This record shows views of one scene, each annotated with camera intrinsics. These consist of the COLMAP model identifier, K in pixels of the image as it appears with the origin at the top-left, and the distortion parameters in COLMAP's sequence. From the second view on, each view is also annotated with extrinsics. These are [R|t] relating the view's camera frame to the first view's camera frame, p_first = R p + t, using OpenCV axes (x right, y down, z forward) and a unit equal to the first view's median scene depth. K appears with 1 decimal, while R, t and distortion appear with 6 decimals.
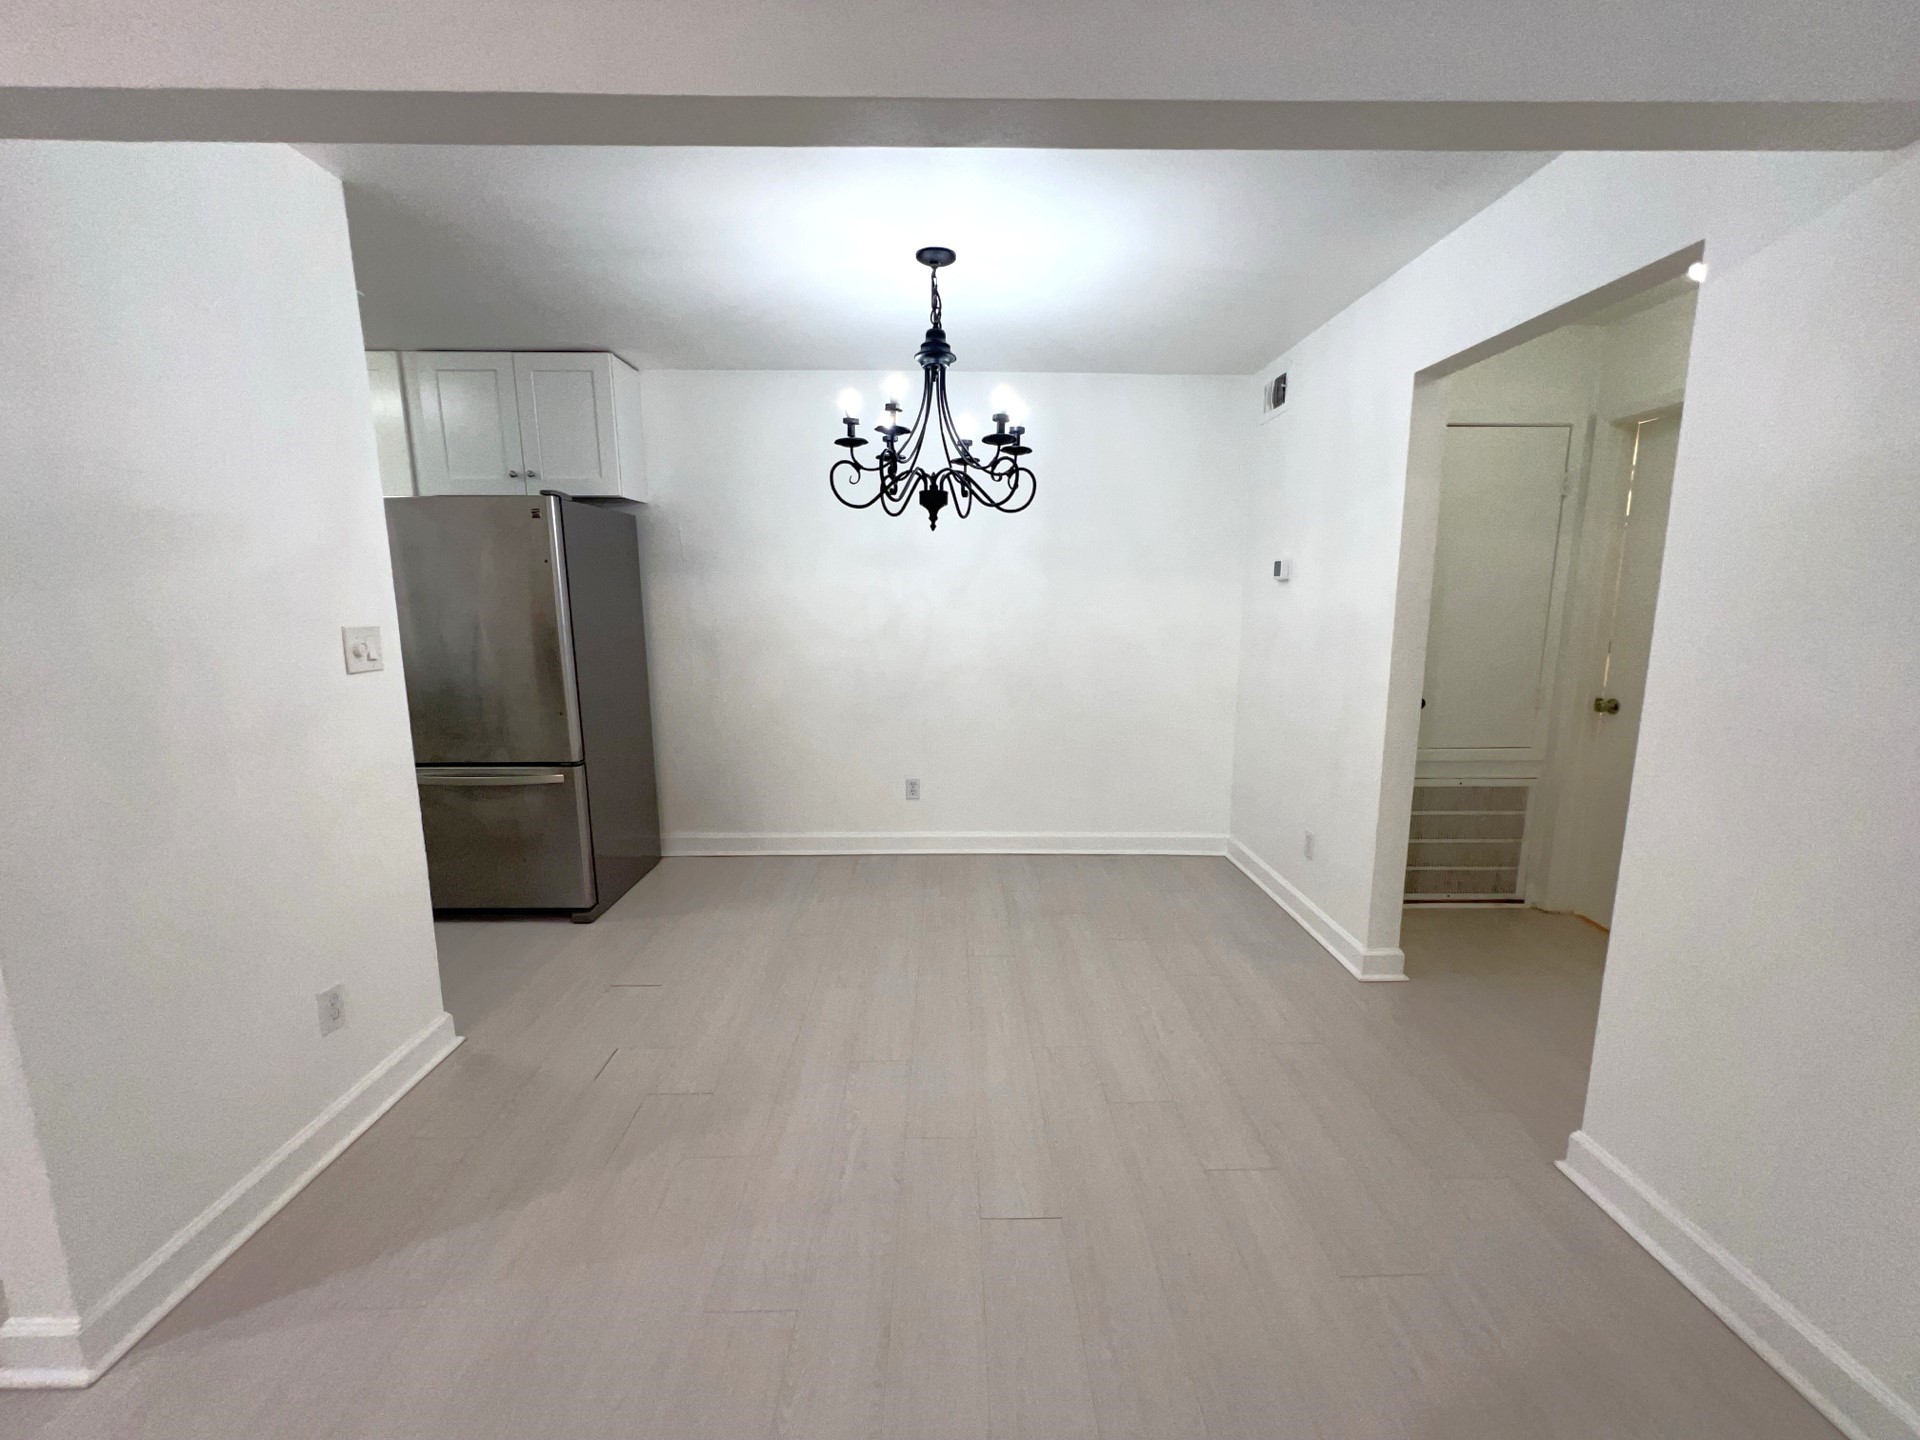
lens RADIAL K [[768.0, 0, 967.3], [0, 768.0, 724.9], [0, 0, 1]] dist [0.000007, 0.000672]
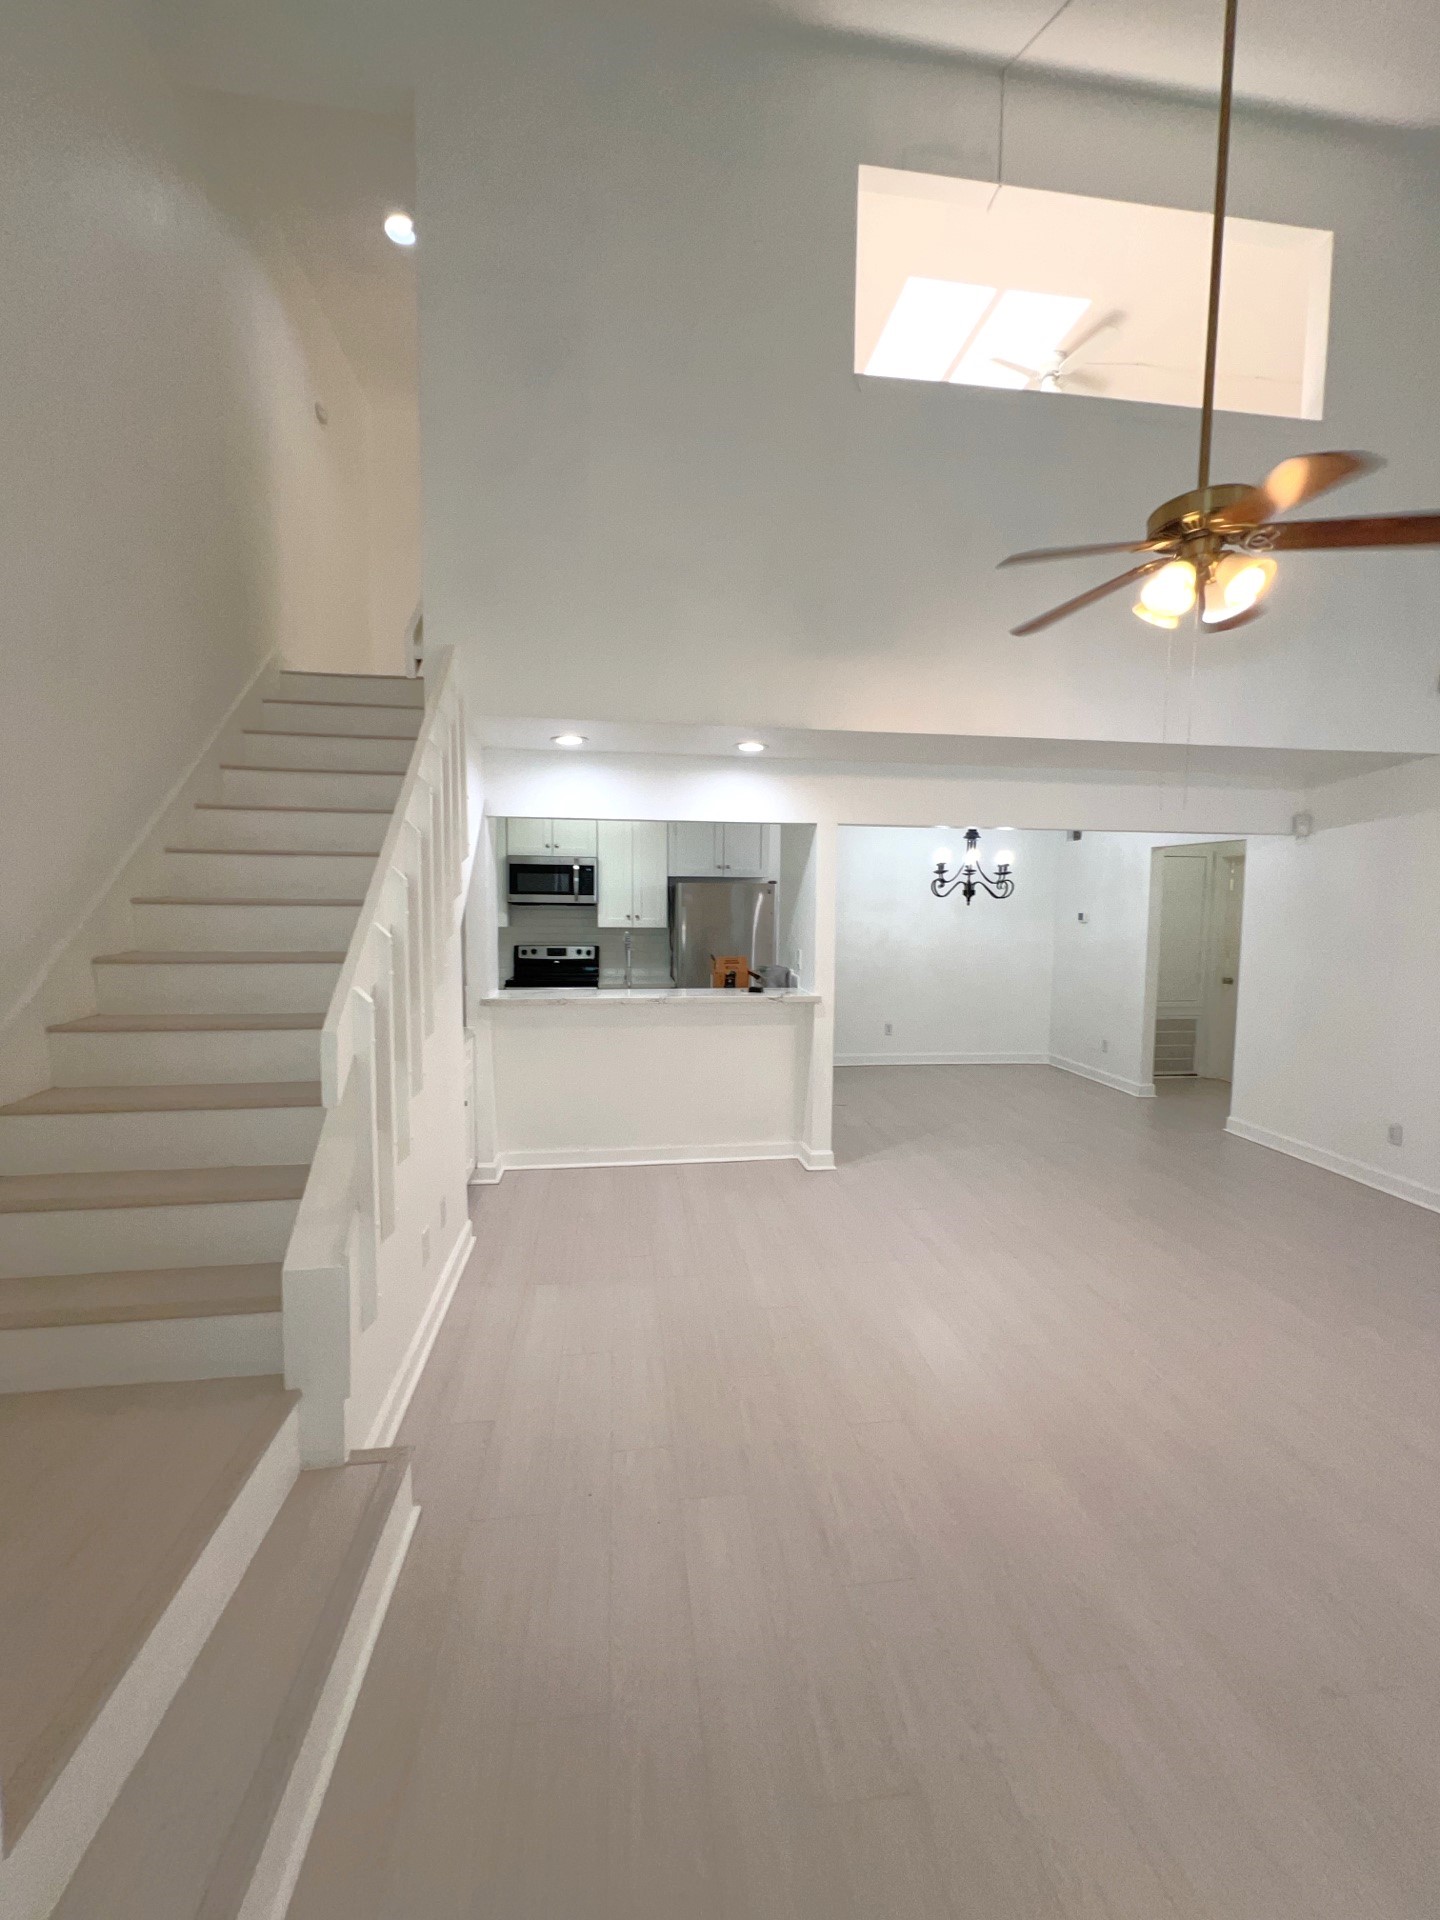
lens RADIAL K [[768.0, 0, 728.5], [0, 768.0, 969.8], [0, 0, 1]] dist [0.000007, 0.000672]
pose [[0.992154, -0.002129, 0.125002, -0.893639], [0.011540, 0.997146, -0.074607, 0.096086], [-0.124486, 0.075464, 0.989347, -1.038570]]
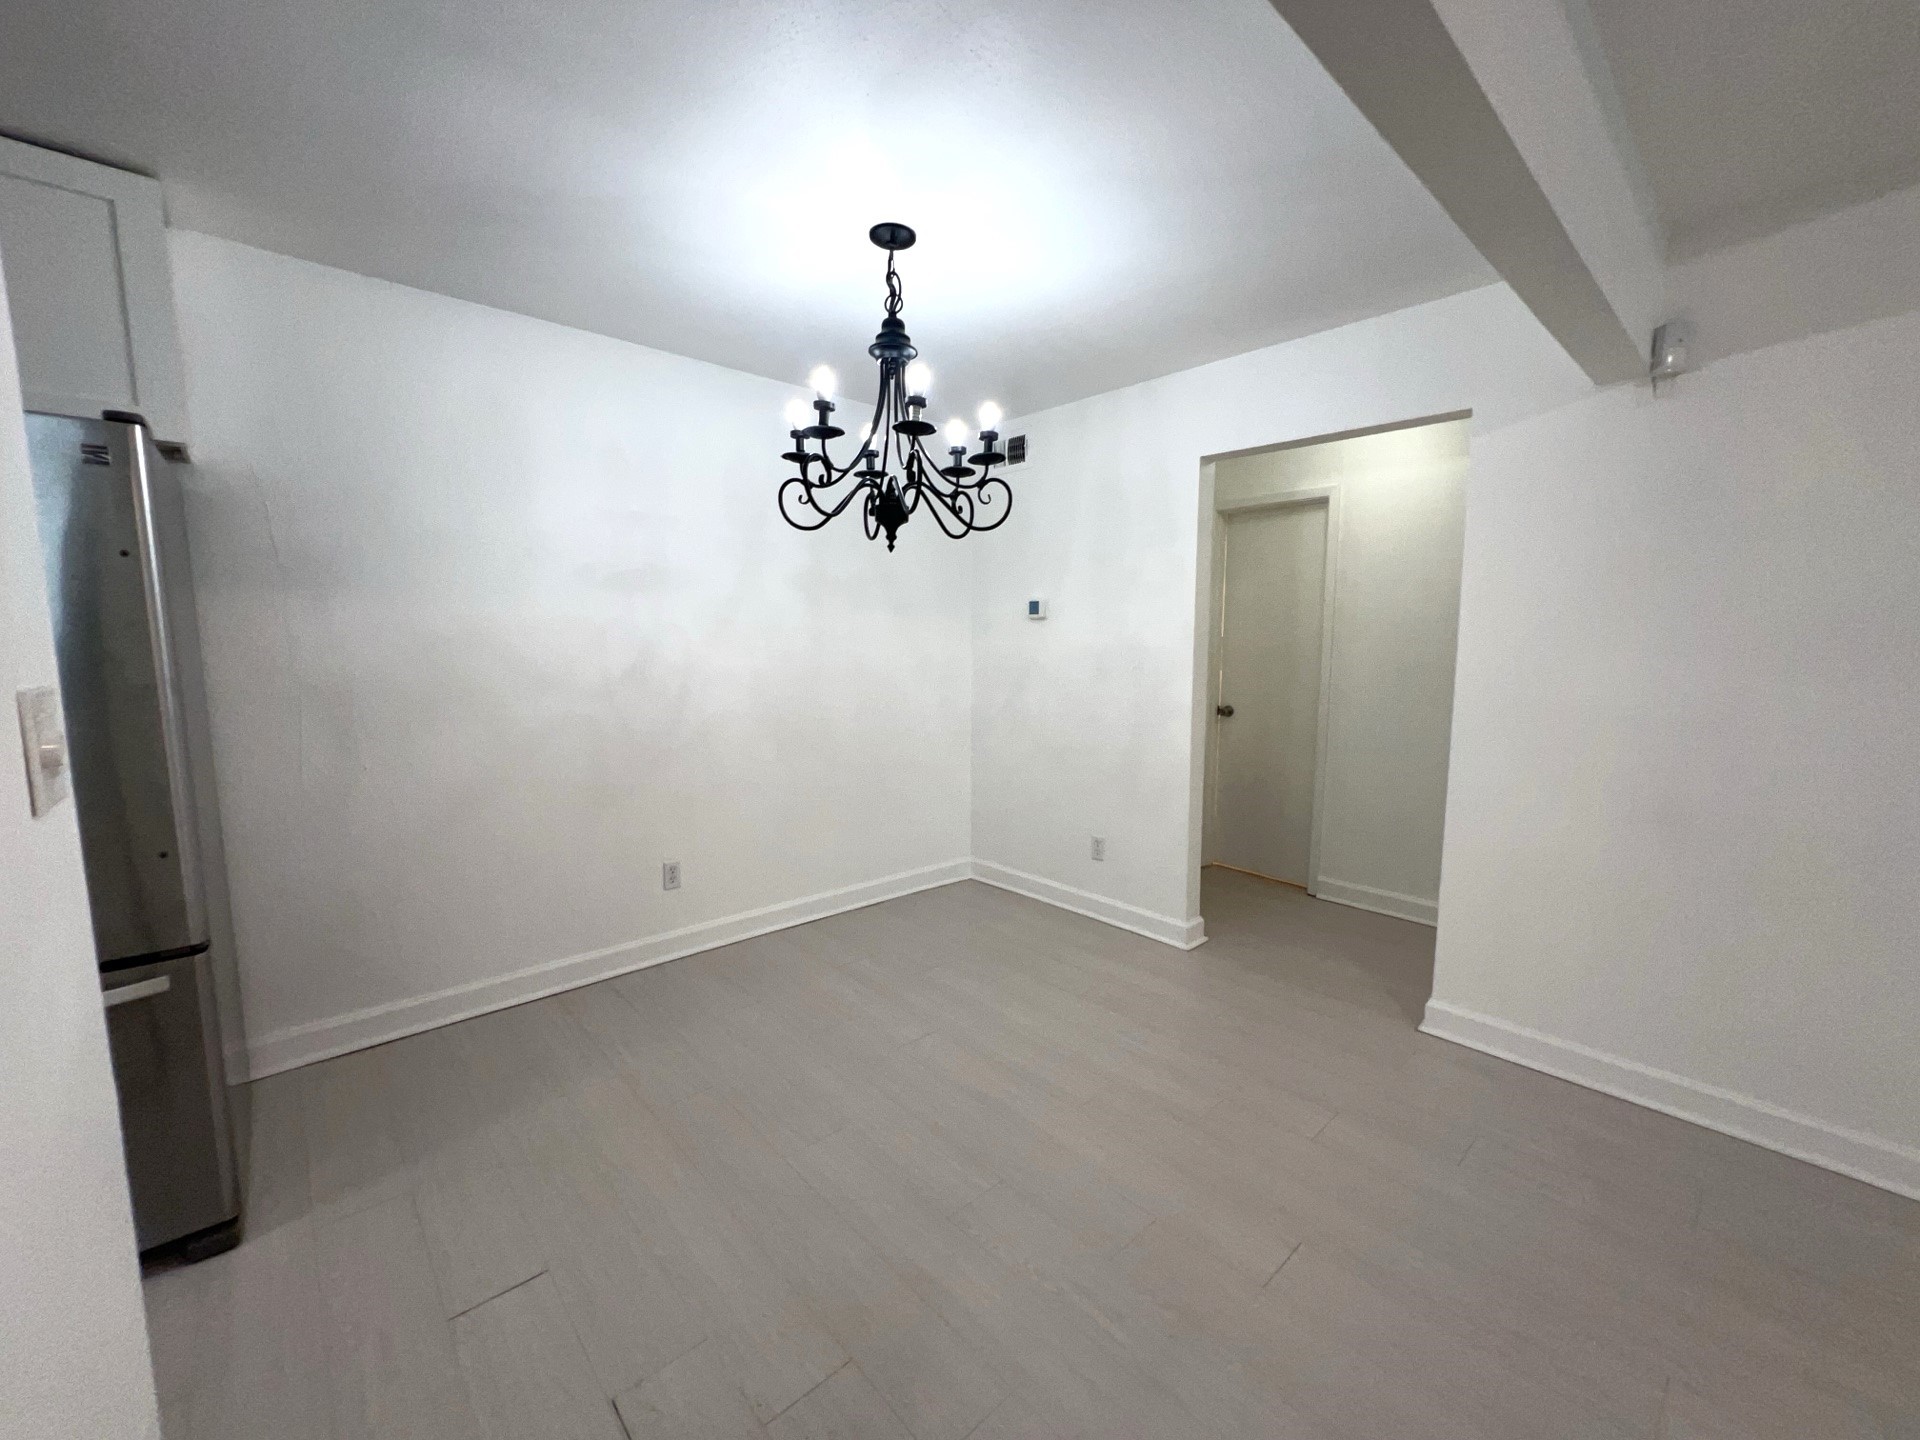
lens RADIAL K [[768.0, 0, 963.1], [0, 768.0, 725.6], [0, 0, 1]] dist [0.000007, 0.000672]
pose [[0.748251, -0.074822, 0.659183, -0.459331], [0.107890, 0.994116, -0.009628, -0.037314], [-0.654584, 0.078324, 0.751921, 0.268411]]
